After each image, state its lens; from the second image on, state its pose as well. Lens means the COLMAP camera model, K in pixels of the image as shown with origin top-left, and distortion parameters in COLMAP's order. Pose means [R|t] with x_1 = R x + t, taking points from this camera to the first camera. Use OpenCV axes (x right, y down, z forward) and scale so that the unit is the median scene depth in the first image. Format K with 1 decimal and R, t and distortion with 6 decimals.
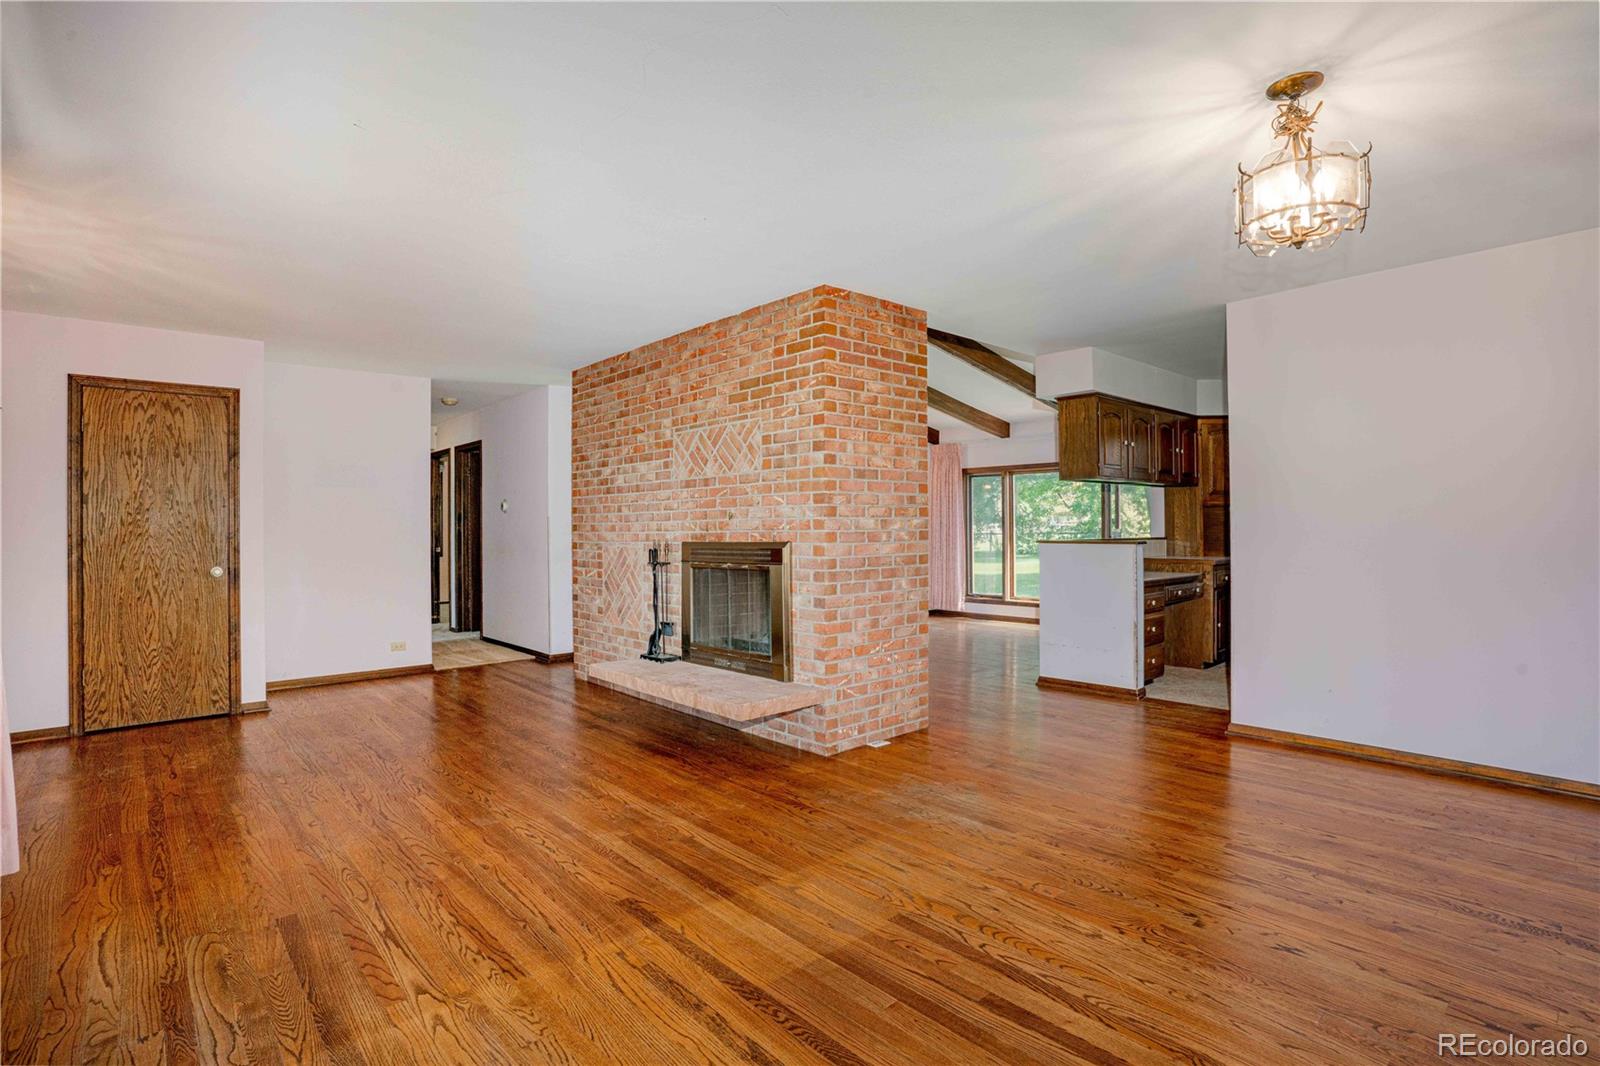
lens RADIAL K [[790.1, 0, 791.9], [0, 790.1, 525.9], [0, 0, 1]] dist [-0.078865, 0.032948]
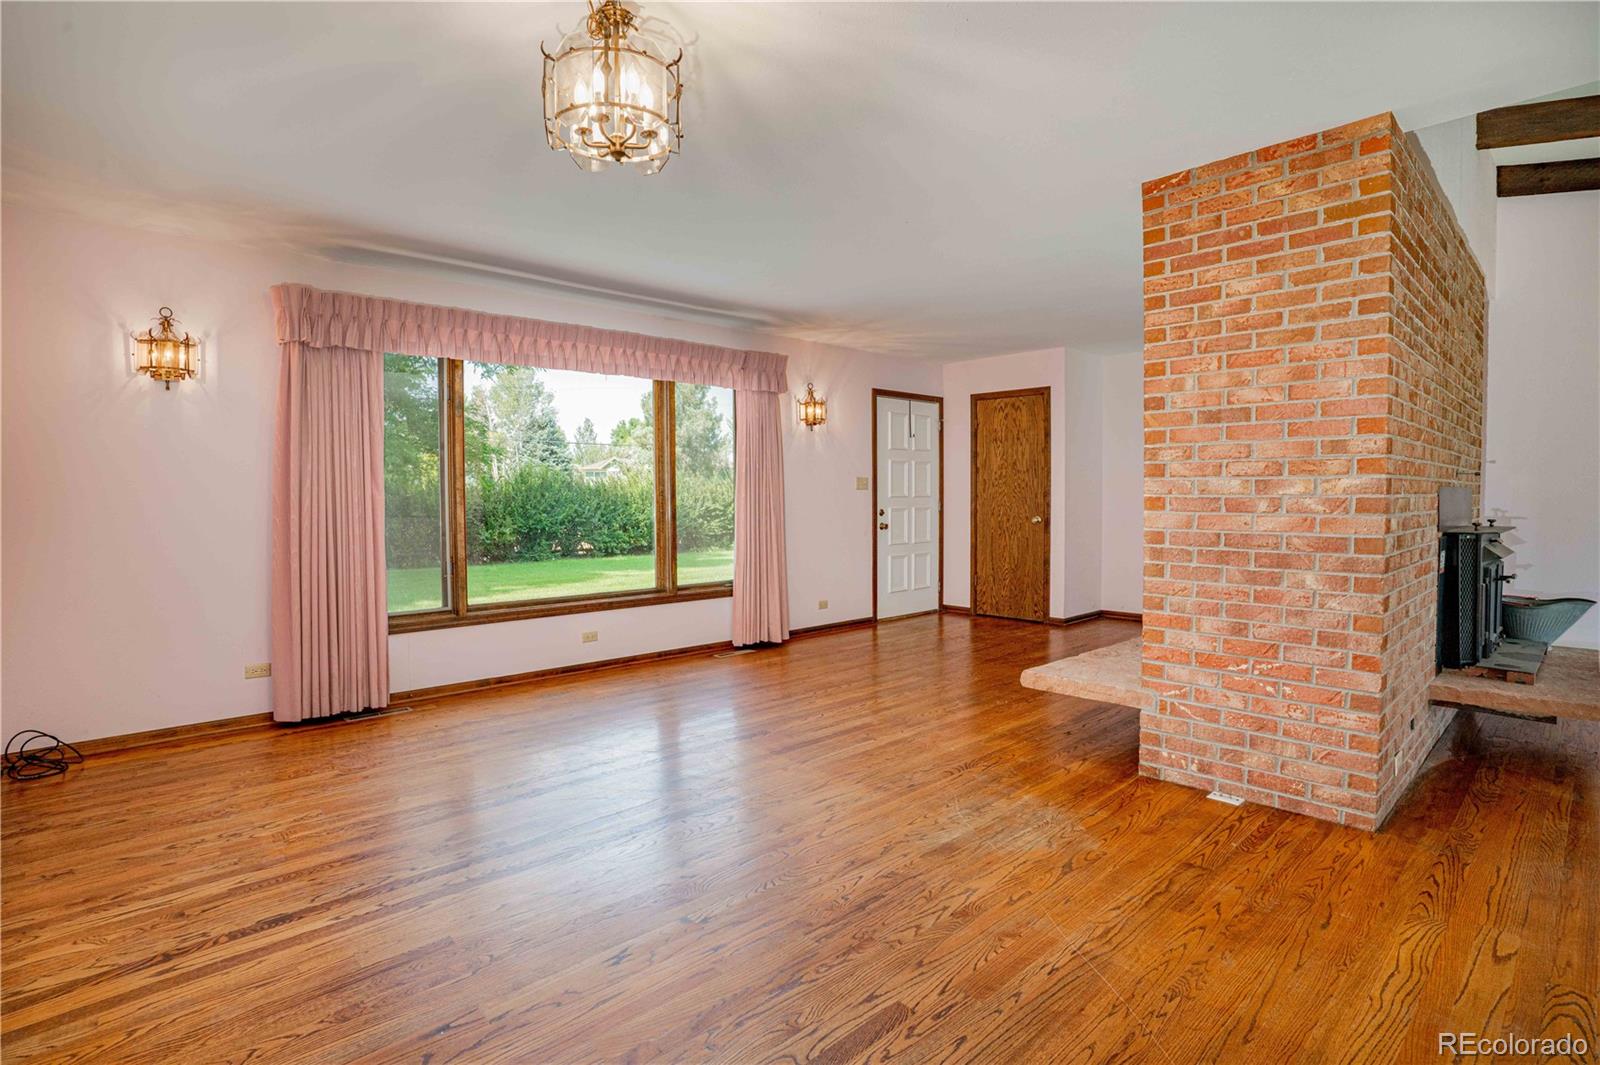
lens RADIAL K [[790.1, 0, 791.9], [0, 790.1, 525.4], [0, 0, 1]] dist [-0.078865, 0.032948]
pose [[0.016260, 0.049506, -0.998641, 0.777858], [0.004855, 0.998758, 0.049591, -0.003884], [0.999856, -0.005655, 0.015999, 0.597235]]
